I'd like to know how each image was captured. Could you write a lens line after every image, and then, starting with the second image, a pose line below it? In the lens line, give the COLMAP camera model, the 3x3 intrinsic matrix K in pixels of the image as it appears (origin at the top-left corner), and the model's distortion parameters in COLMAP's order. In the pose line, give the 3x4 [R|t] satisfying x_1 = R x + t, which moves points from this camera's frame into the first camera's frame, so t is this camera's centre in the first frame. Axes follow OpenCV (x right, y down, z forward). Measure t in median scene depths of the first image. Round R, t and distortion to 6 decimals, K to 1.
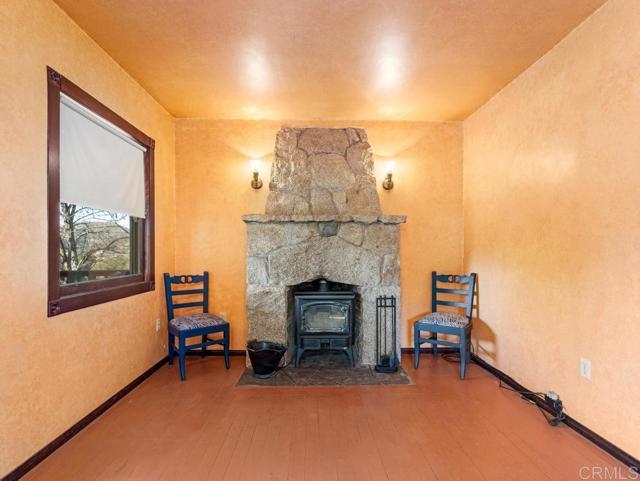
lens RADIAL K [[336.2, 0, 321.6], [0, 336.2, 249.1], [0, 0, 1]] dist [-0.012865, 0.003291]
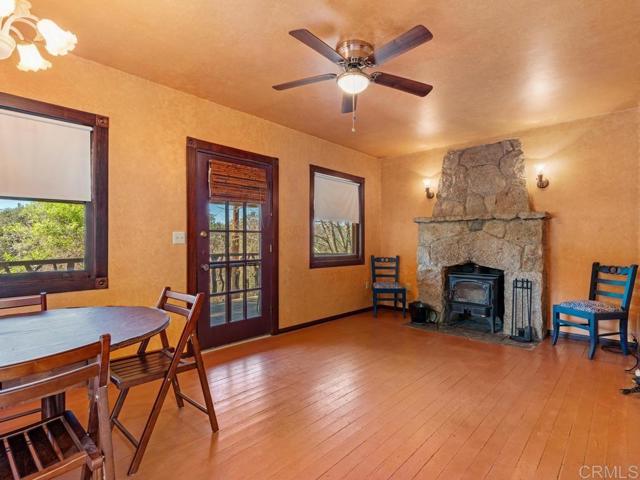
lens RADIAL K [[336.2, 0, 321.5], [0, 336.2, 240.6], [0, 0, 1]] dist [-0.012865, 0.003291]
pose [[0.714959, -0.002578, -0.699161, 0.500595], [-0.001346, 0.999986, -0.005064, 0.007330], [0.699165, 0.004562, 0.714946, -0.355525]]
